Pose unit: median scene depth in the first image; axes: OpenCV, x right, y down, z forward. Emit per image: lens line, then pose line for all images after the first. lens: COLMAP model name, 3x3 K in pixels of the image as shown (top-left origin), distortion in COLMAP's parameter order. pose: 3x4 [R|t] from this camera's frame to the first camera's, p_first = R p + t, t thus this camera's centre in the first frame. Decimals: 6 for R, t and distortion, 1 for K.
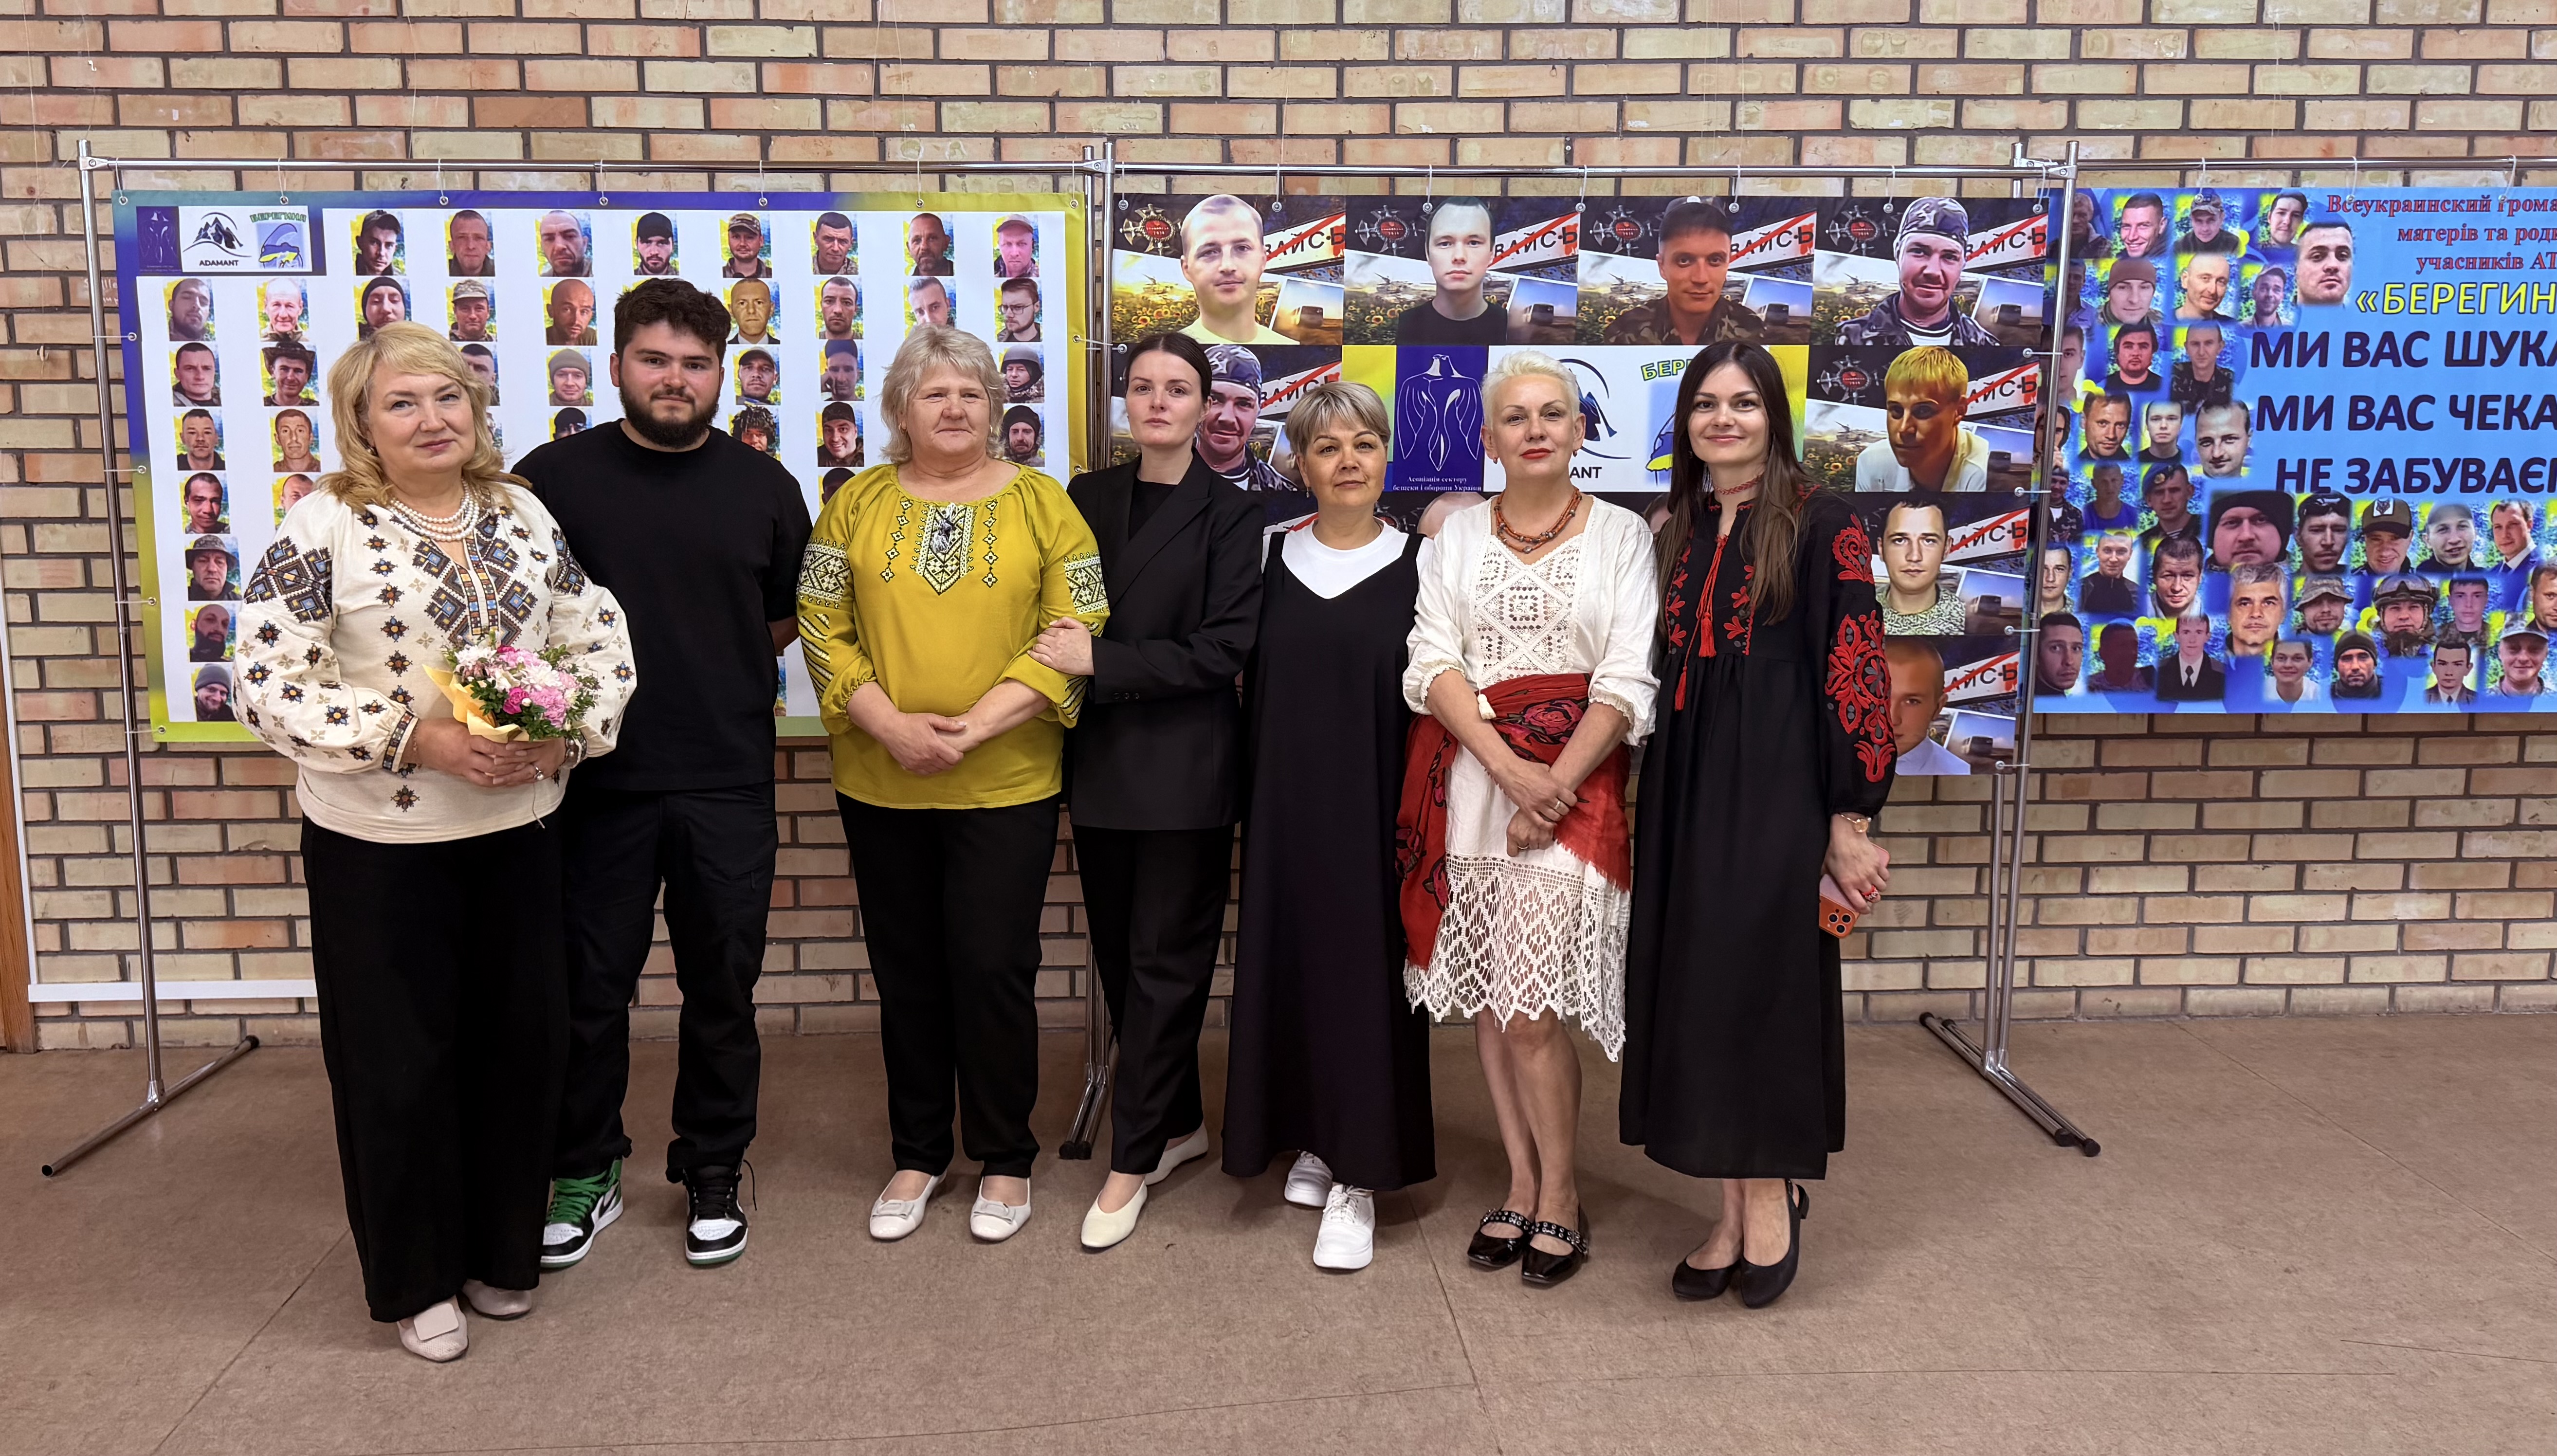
lens RADIAL K [[1831.3, 0, 1182.2], [0, 1831.3, 628.3], [0, 0, 1]] dist [0.104242, -0.137999]
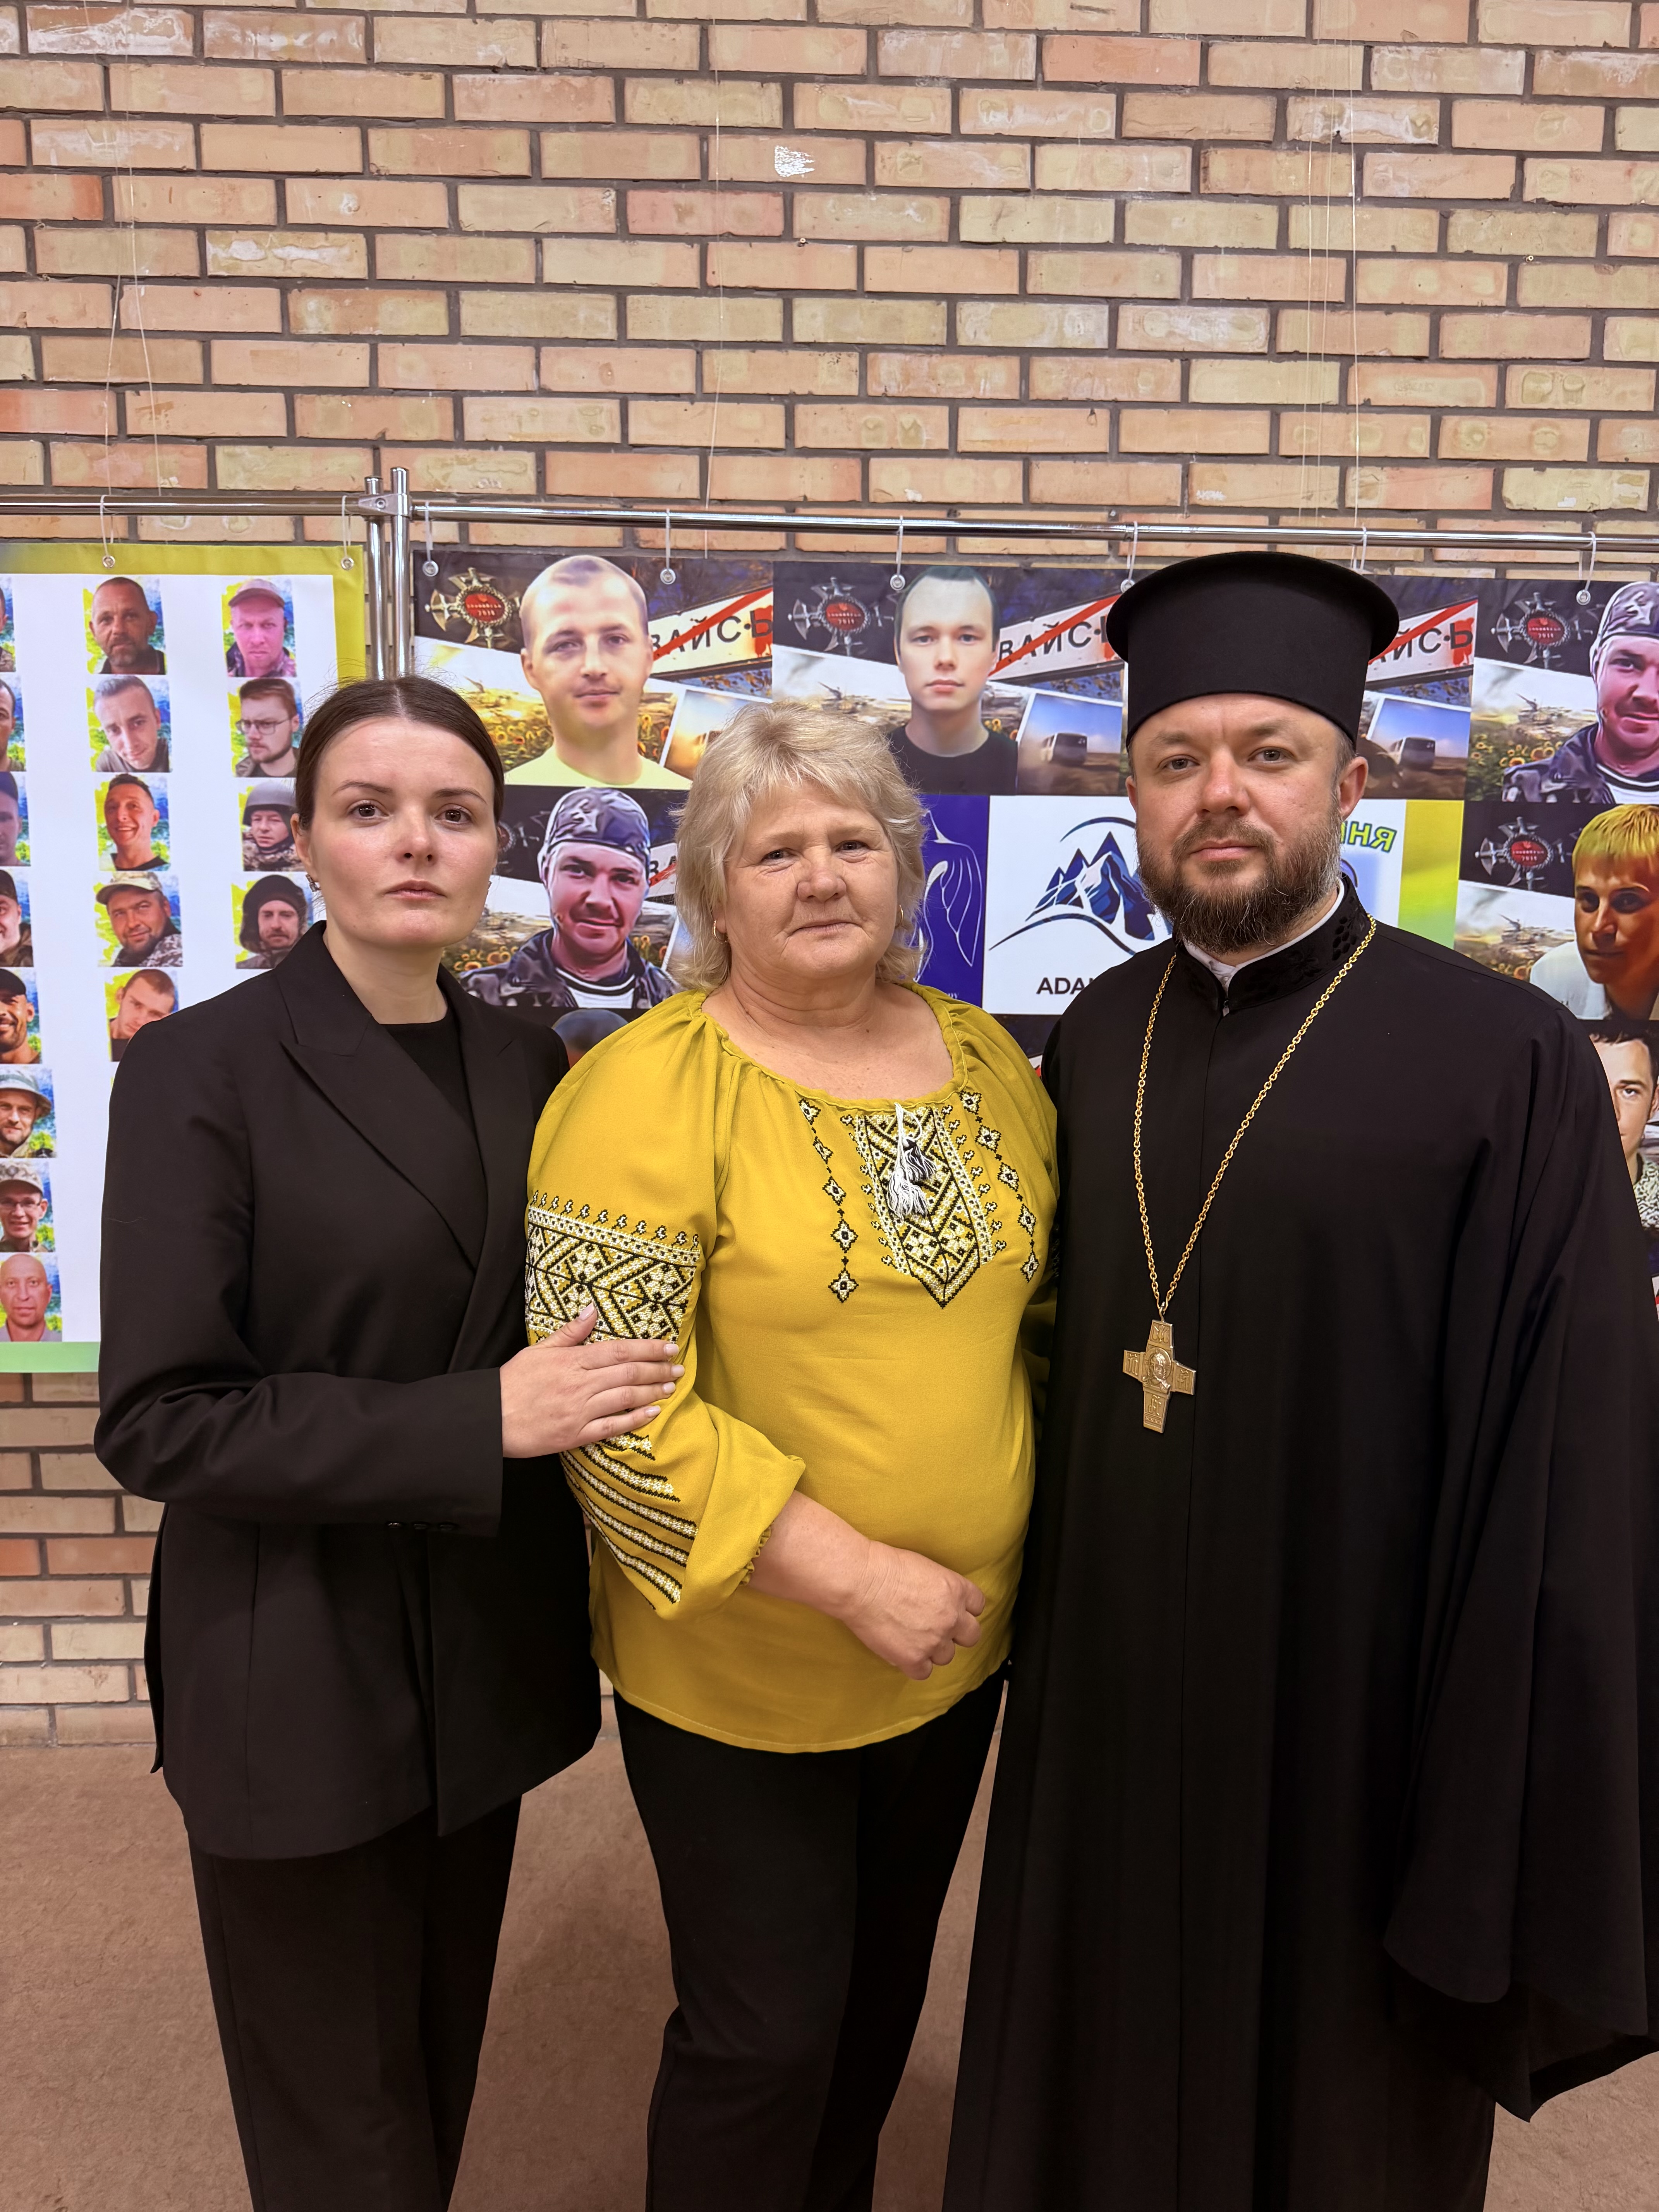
lens RADIAL K [[1508.6, 0, 829.5], [0, 1508.6, 1106.0], [0, 0, 1]] dist [0.015774, -0.007930]
pose [[0.999918, 0.007644, 0.010314, 0.102885], [-0.007688, 0.999962, 0.004215, -0.042438], [-0.010281, -0.004294, 0.999938, 0.451051]]
